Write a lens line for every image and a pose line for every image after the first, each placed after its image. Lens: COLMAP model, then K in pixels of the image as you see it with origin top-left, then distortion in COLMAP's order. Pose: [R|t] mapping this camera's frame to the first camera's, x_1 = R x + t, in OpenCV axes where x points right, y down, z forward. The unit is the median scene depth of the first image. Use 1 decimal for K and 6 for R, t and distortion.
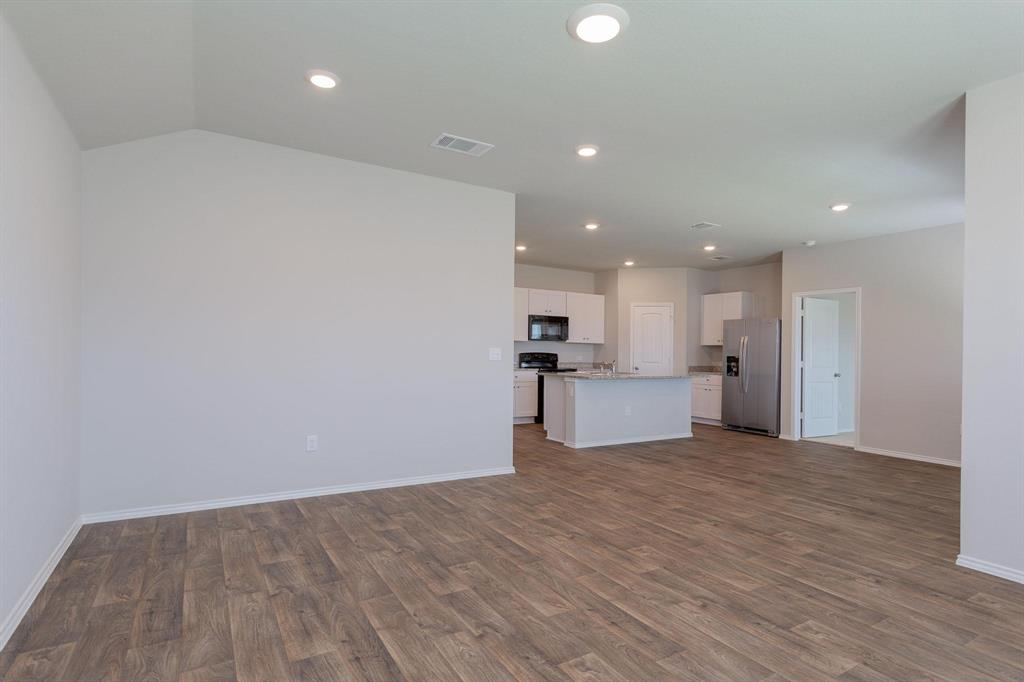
lens RADIAL K [[530.1, 0, 518.5], [0, 530.1, 335.2], [0, 0, 1]] dist [0.003933, 0.002118]
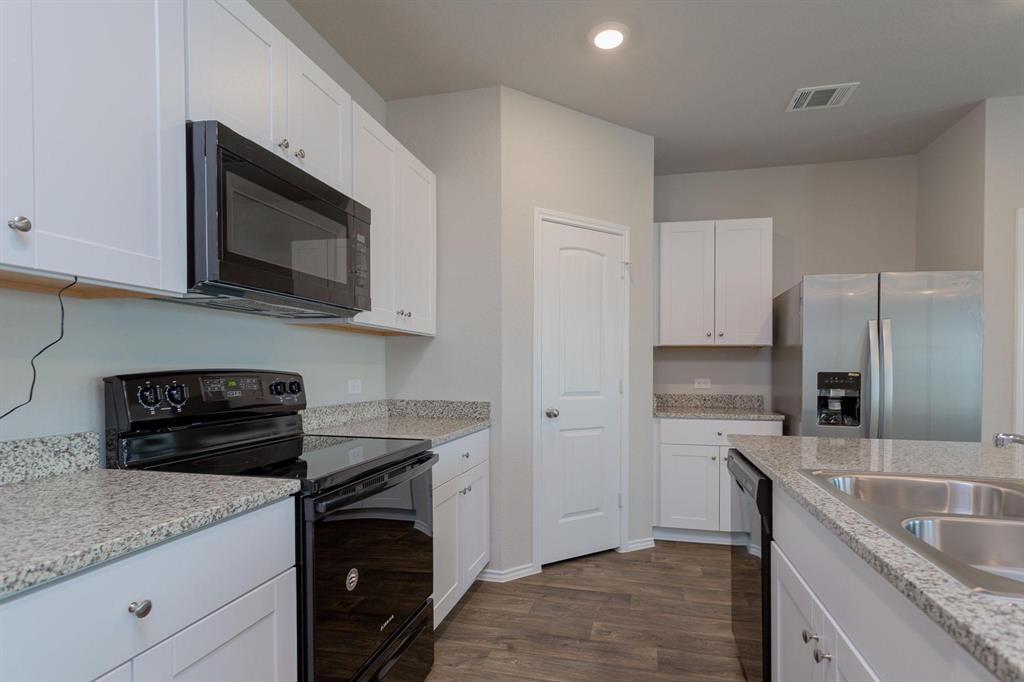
lens RADIAL K [[530.1, 0, 512.2], [0, 530.1, 383.2], [0, 0, 1]] dist [0.003933, 0.002118]
pose [[0.724534, -0.029783, 0.688595, -0.018858], [-0.014251, 0.998205, 0.058169, 0.025527], [-0.689092, -0.051958, 0.722809, 0.786617]]
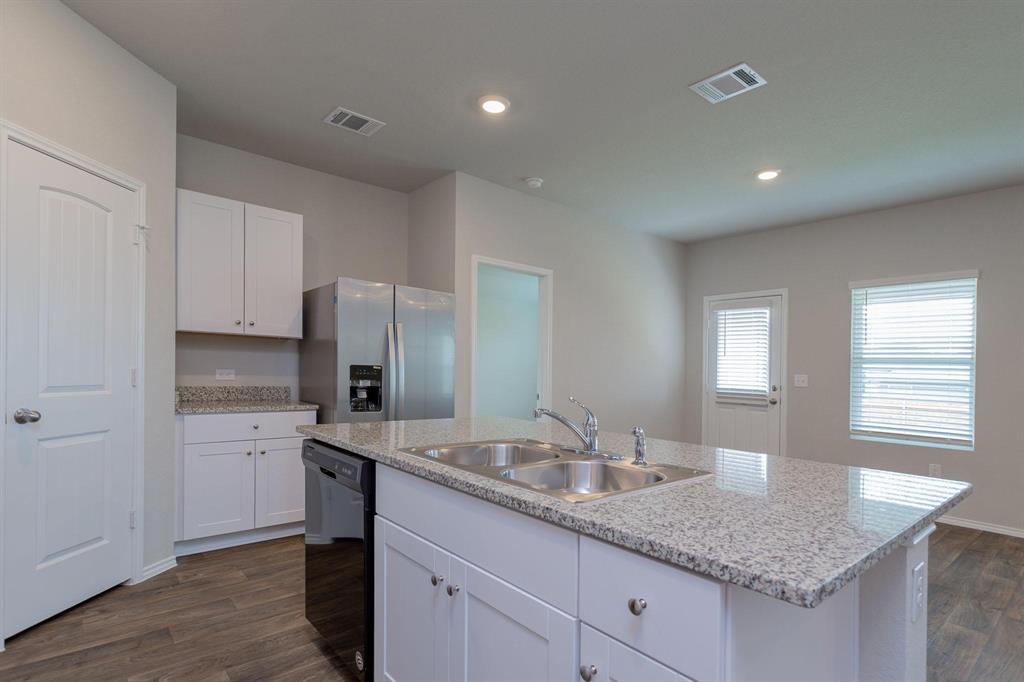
lens RADIAL K [[530.1, 0, 542.8], [0, 530.1, 369.6], [0, 0, 1]] dist [0.003933, 0.002118]
pose [[-0.158972, -0.021713, 0.987044, -0.040272], [-0.059731, 0.998138, 0.012337, 0.025815], [-0.985475, -0.056996, -0.159973, 0.821755]]
